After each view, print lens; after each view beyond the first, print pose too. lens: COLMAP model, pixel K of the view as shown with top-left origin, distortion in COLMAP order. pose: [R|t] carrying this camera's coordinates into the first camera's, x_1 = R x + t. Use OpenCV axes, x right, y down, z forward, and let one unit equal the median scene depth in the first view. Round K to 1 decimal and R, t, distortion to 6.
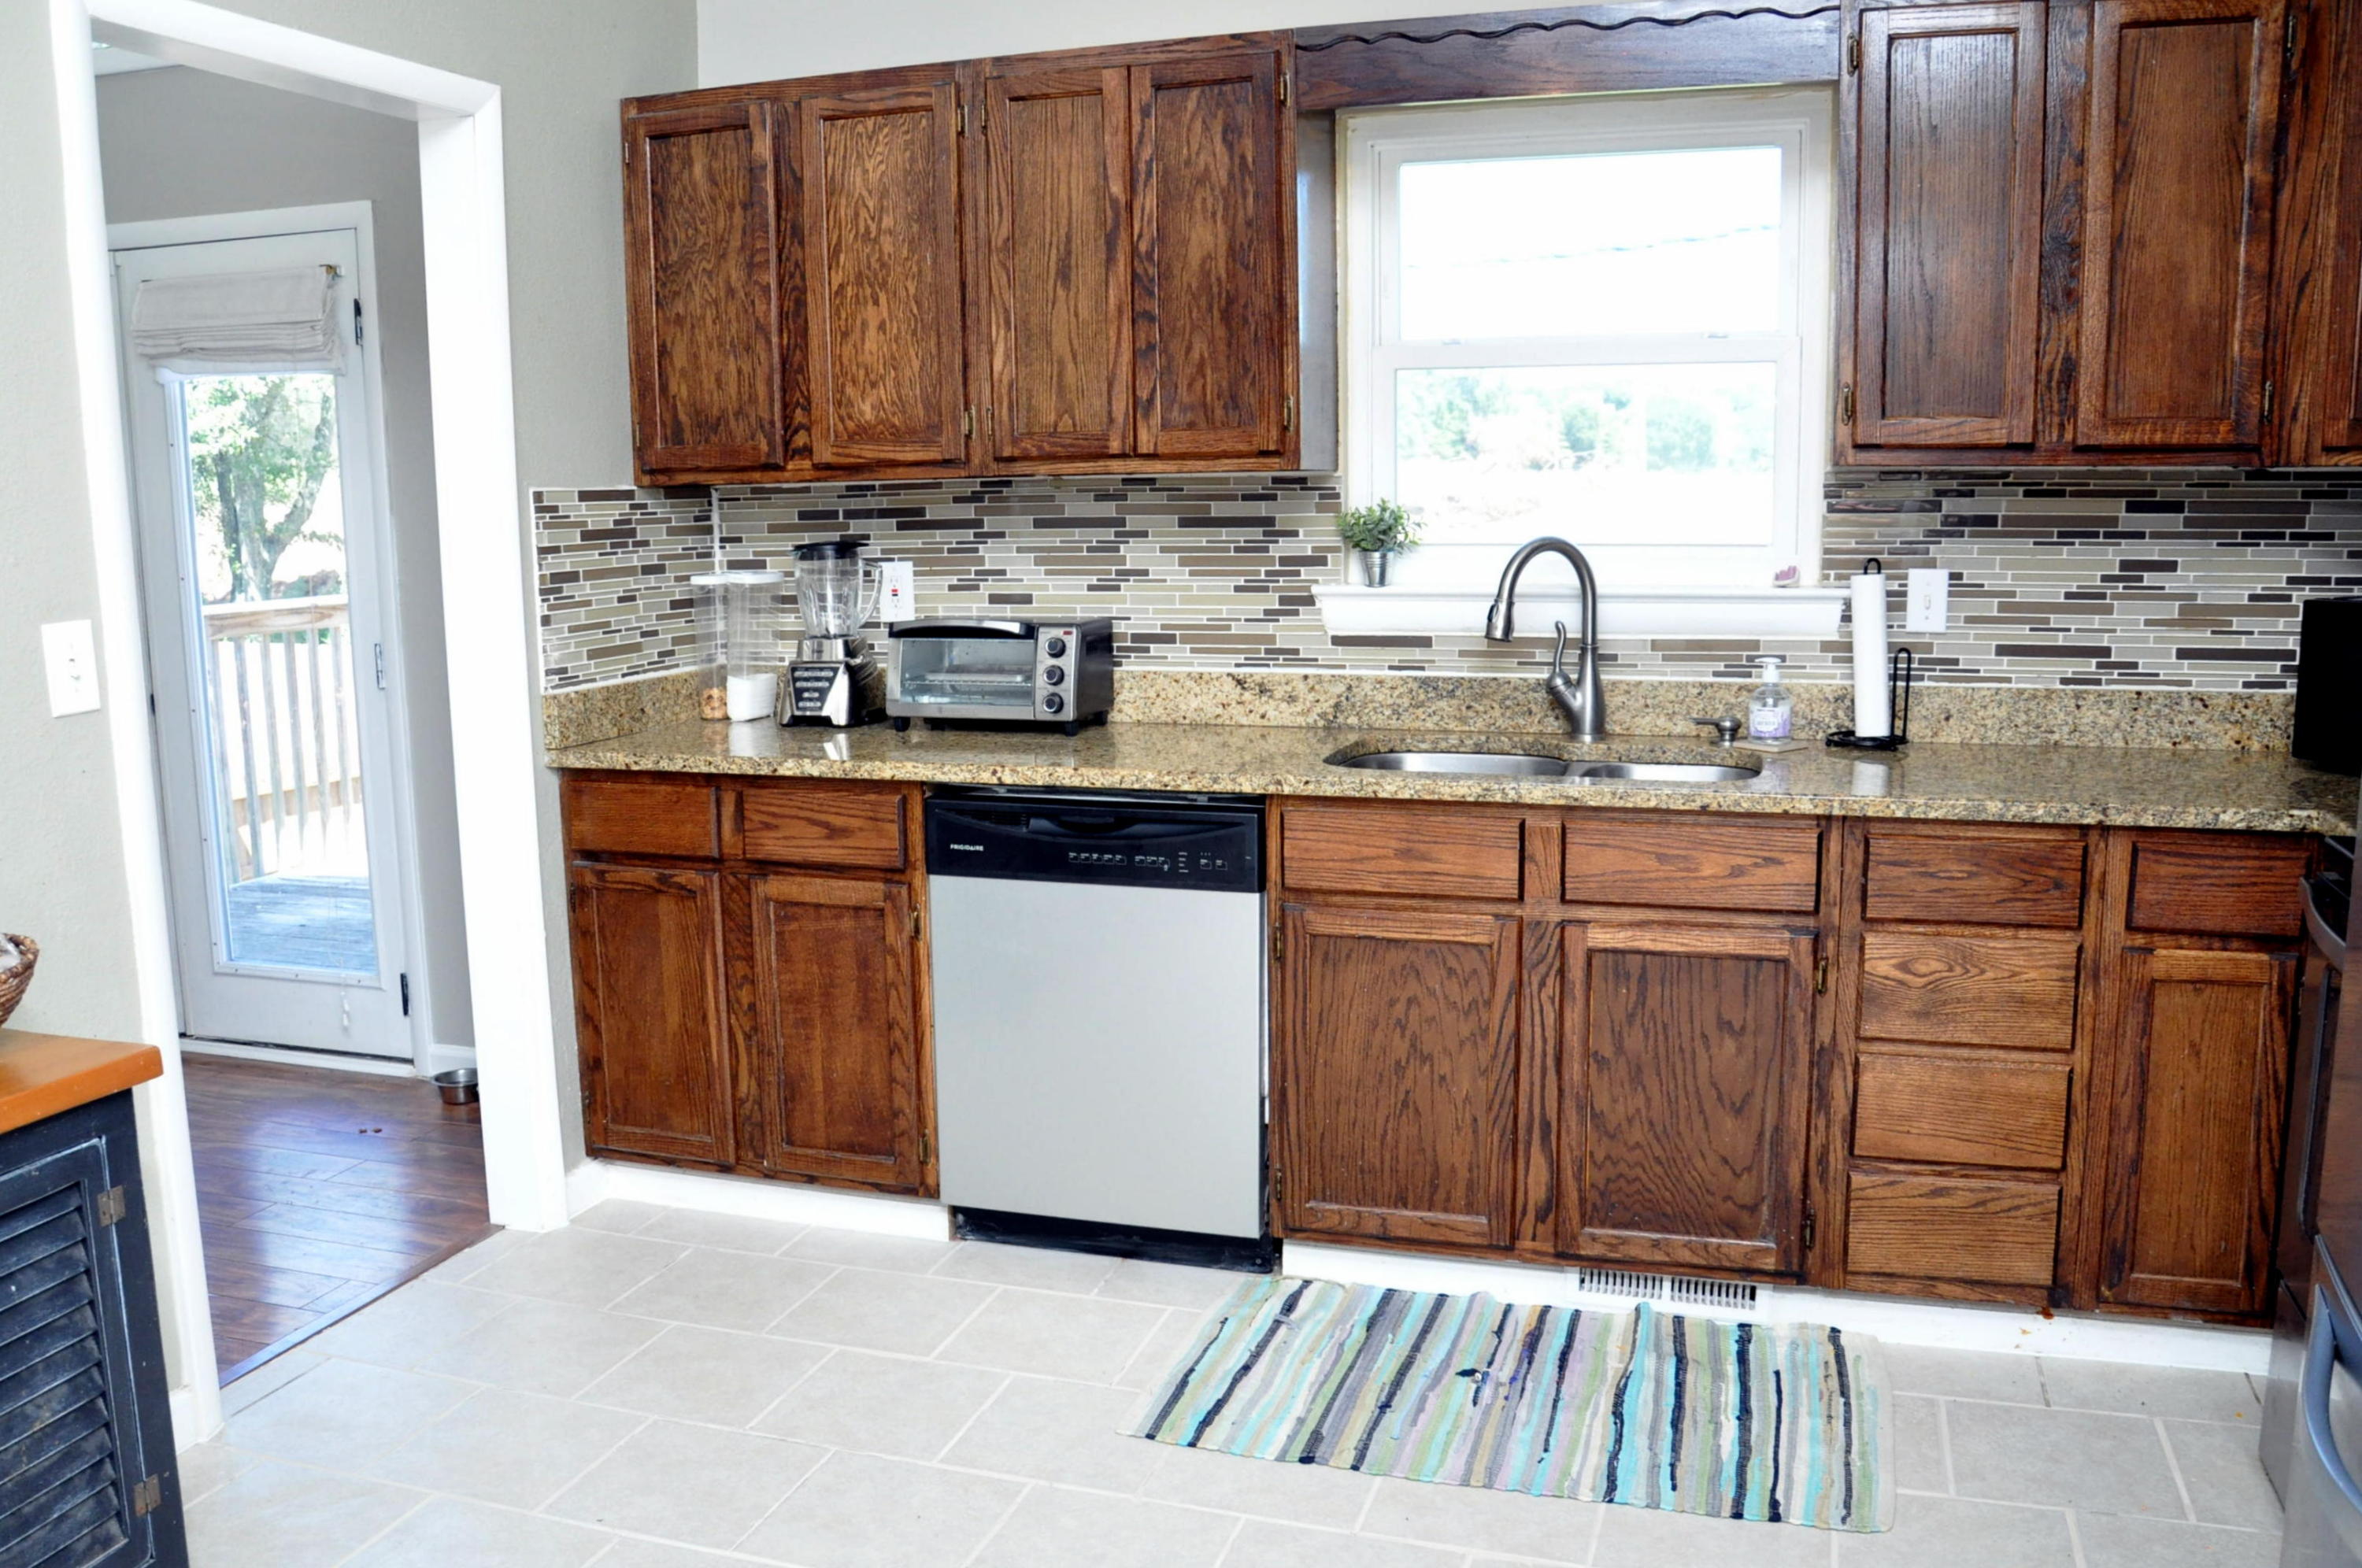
lens RADIAL K [[1949.9, 0, 1159.6], [0, 1949.9, 813.8], [0, 0, 1]] dist [-0.164308, 0.125743]
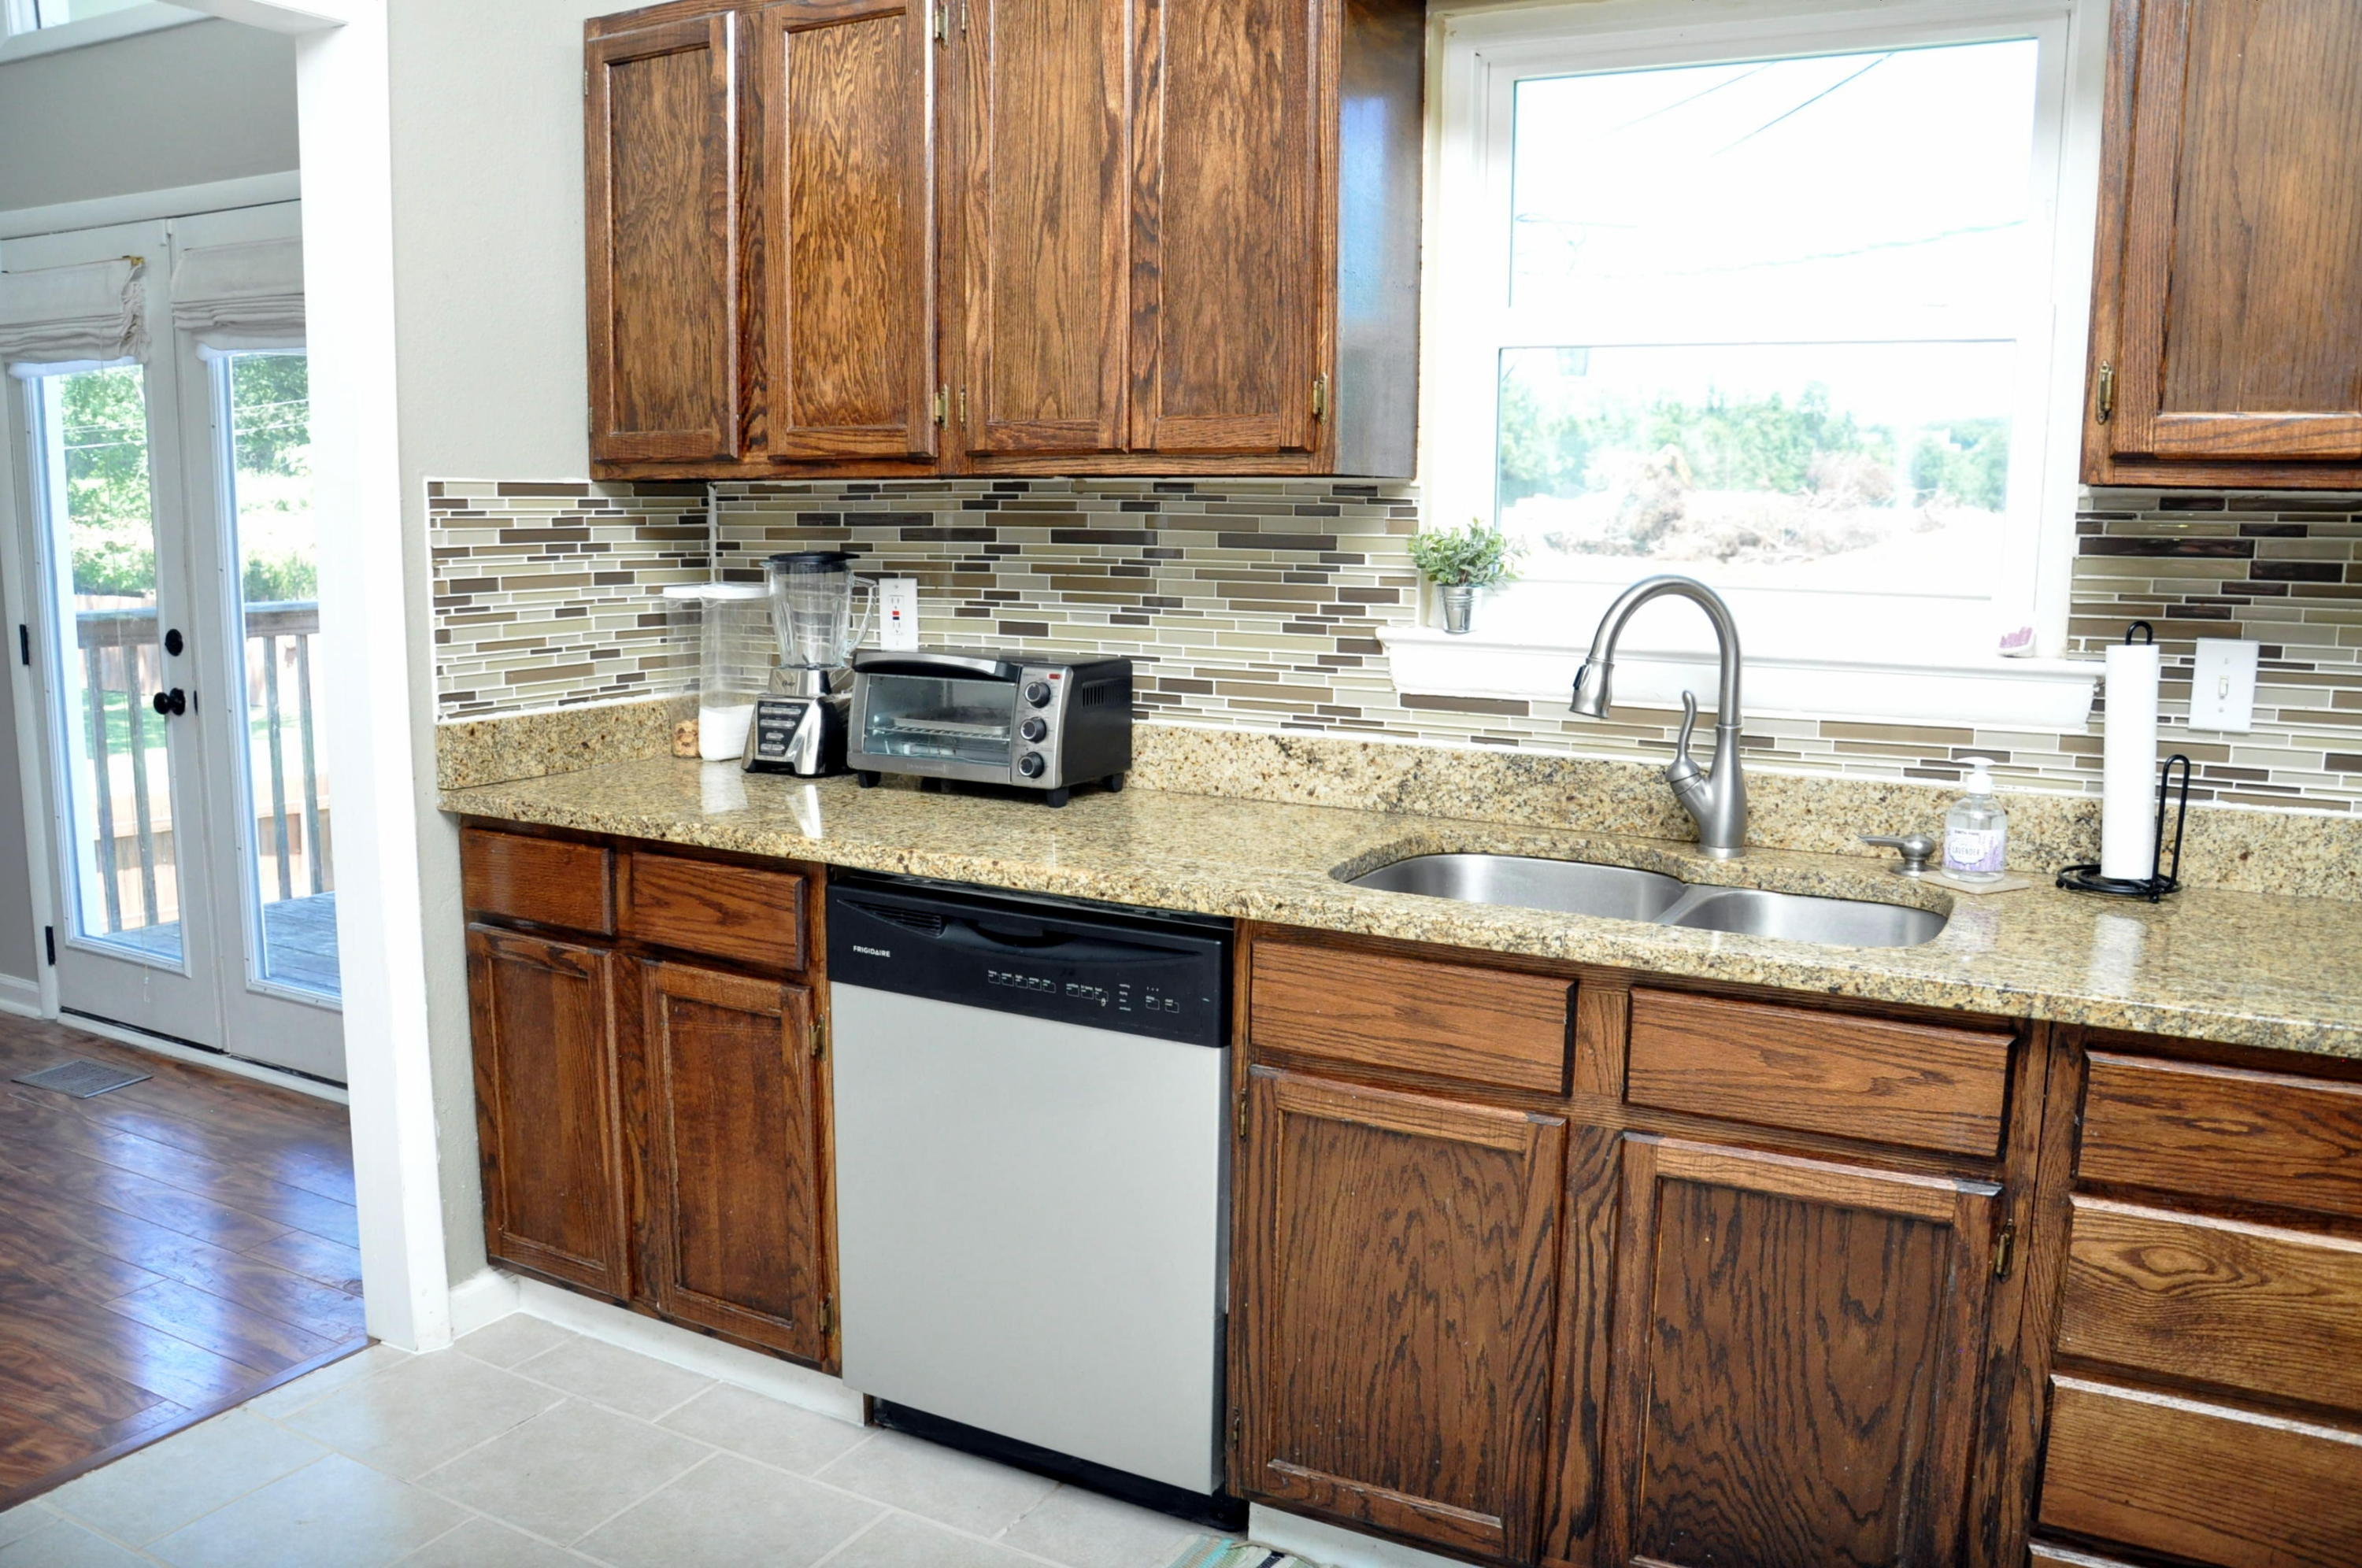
lens RADIAL K [[1833.5, 0, 1161.6], [0, 1833.5, 807.8], [0, 0, 1]] dist [-0.164310, 0.124858]
pose [[0.982153, 0.054987, -0.179867, 0.137408], [-0.055390, 0.998461, 0.002785, -0.046586], [0.179743, 0.007228, 0.983687, 0.294228]]
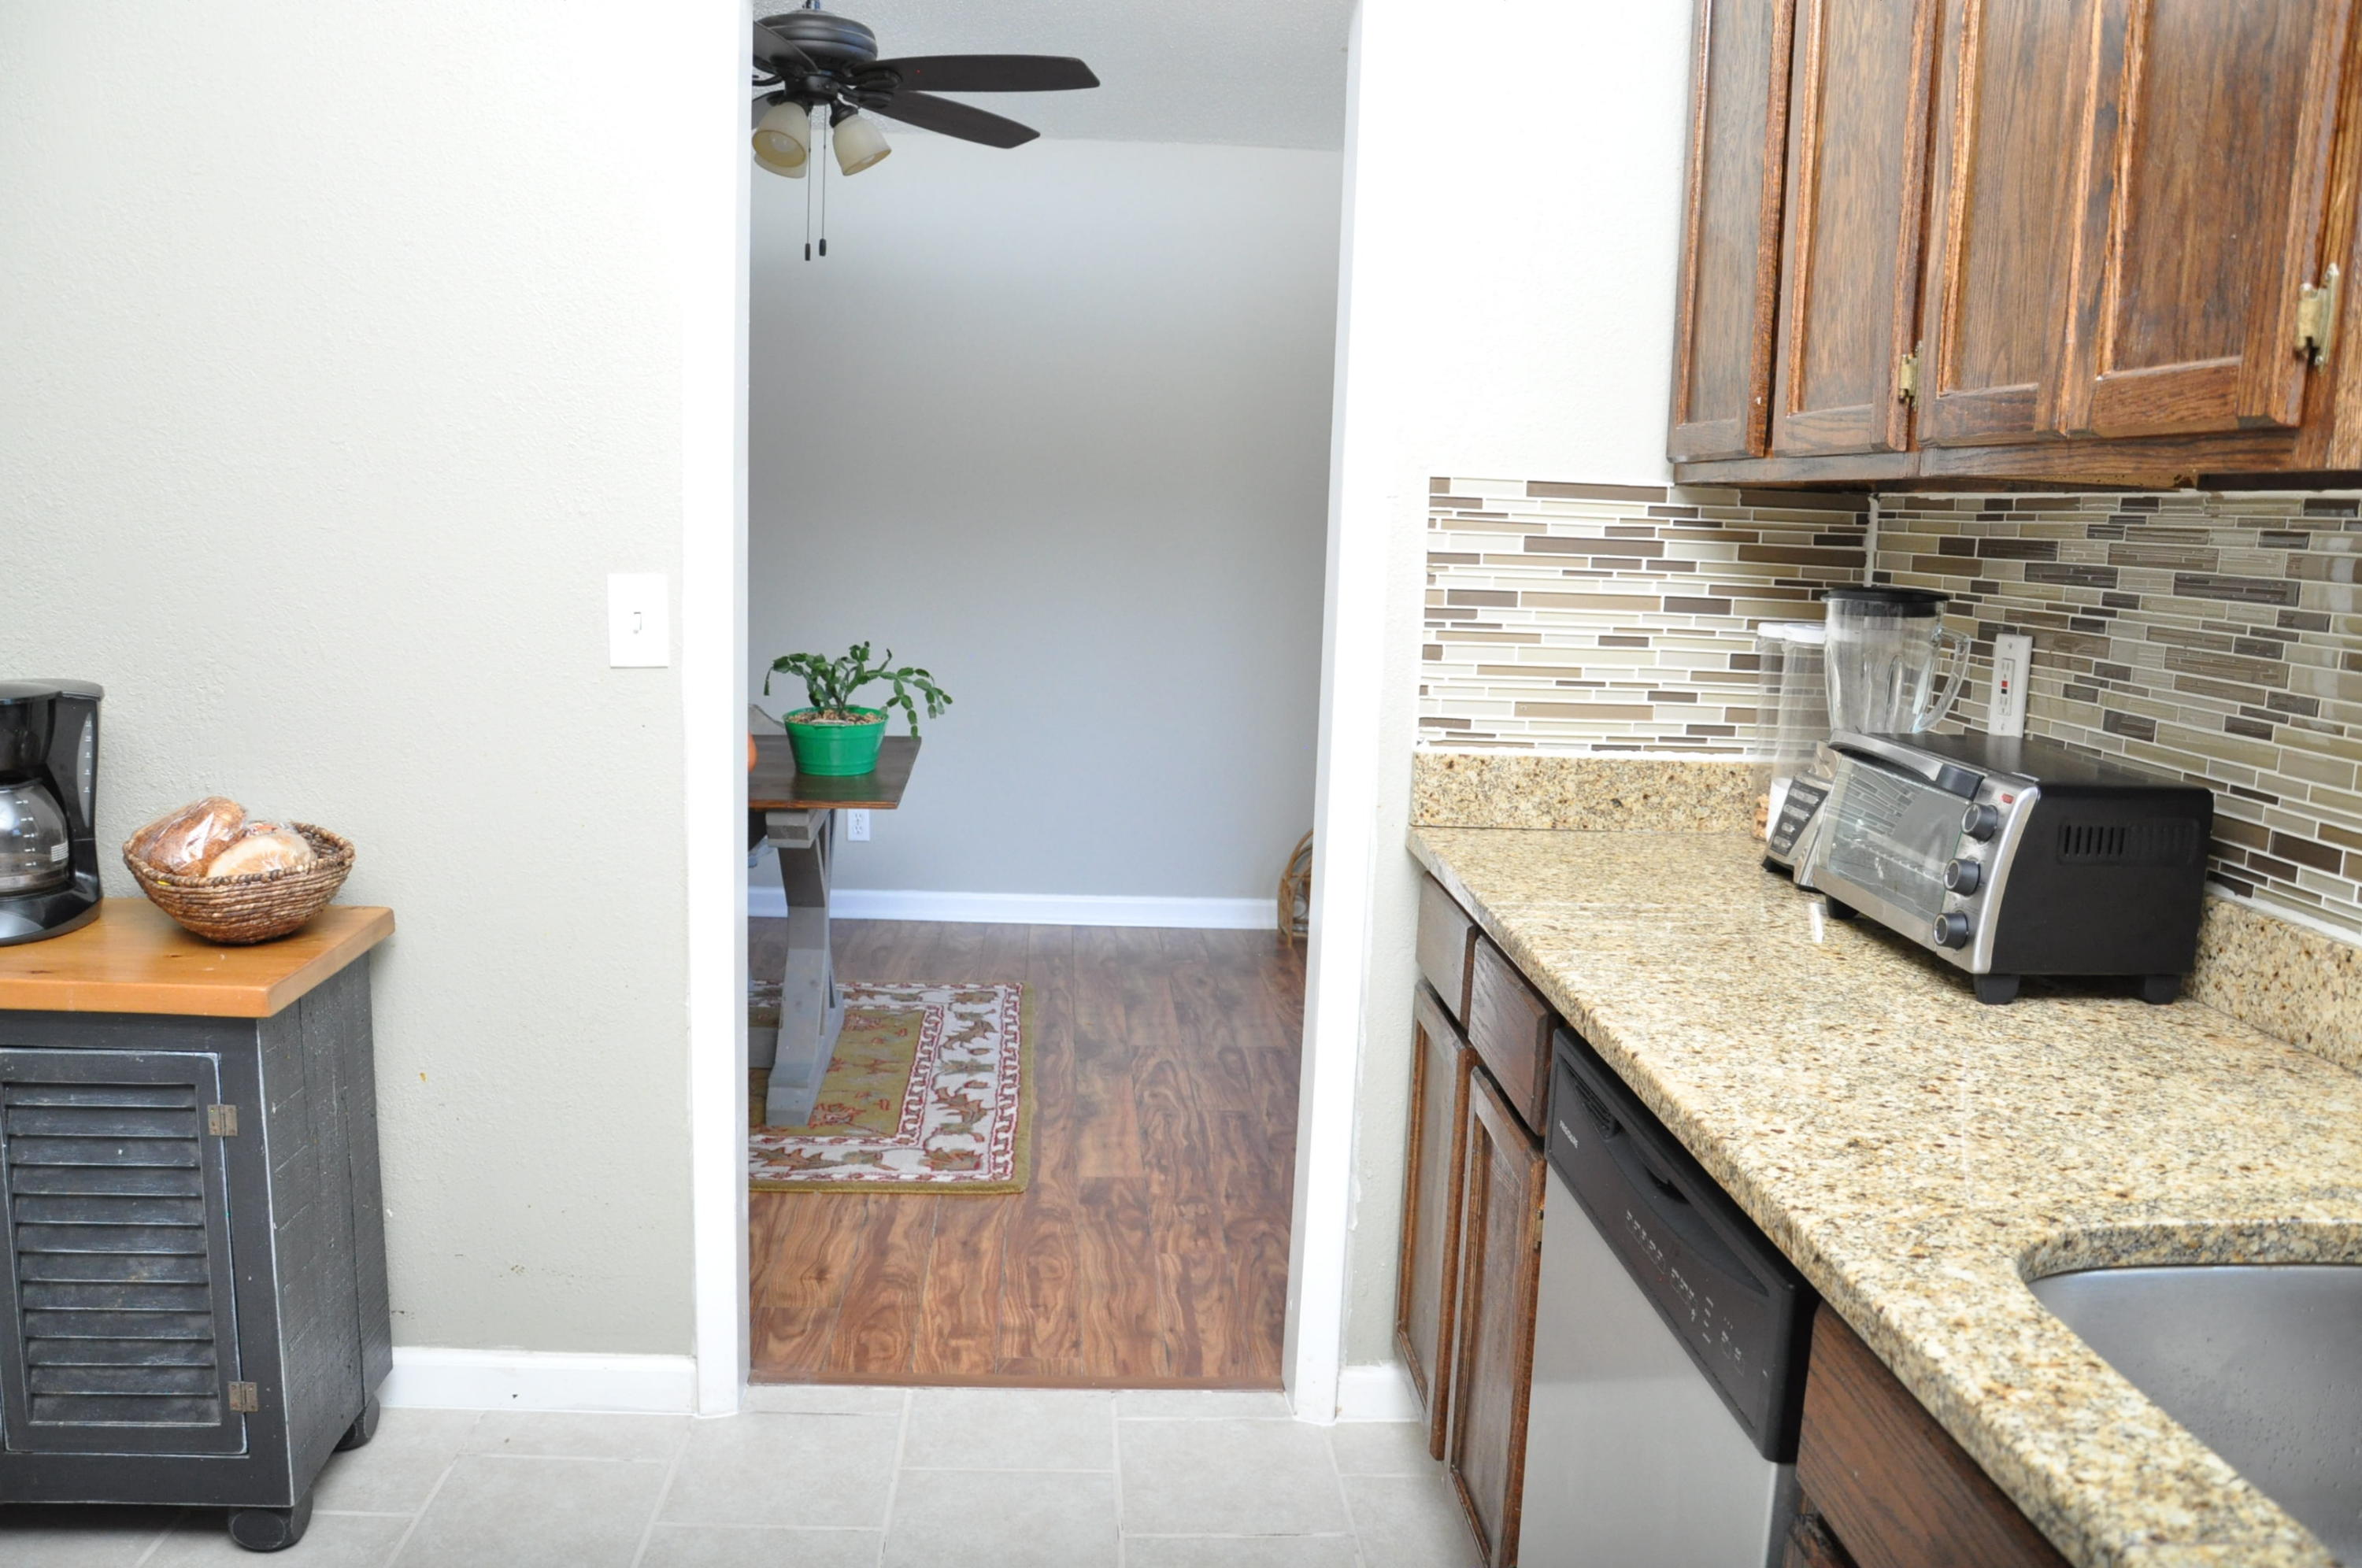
lens RADIAL K [[1833.5, 0, 1161.6], [0, 1833.5, 807.8], [0, 0, 1]] dist [-0.164310, 0.124858]
pose [[0.356625, 0.180870, -0.916572, 0.304992], [-0.188922, 0.974774, 0.118849, -0.108782], [0.914946, 0.130777, 0.381799, 0.660738]]
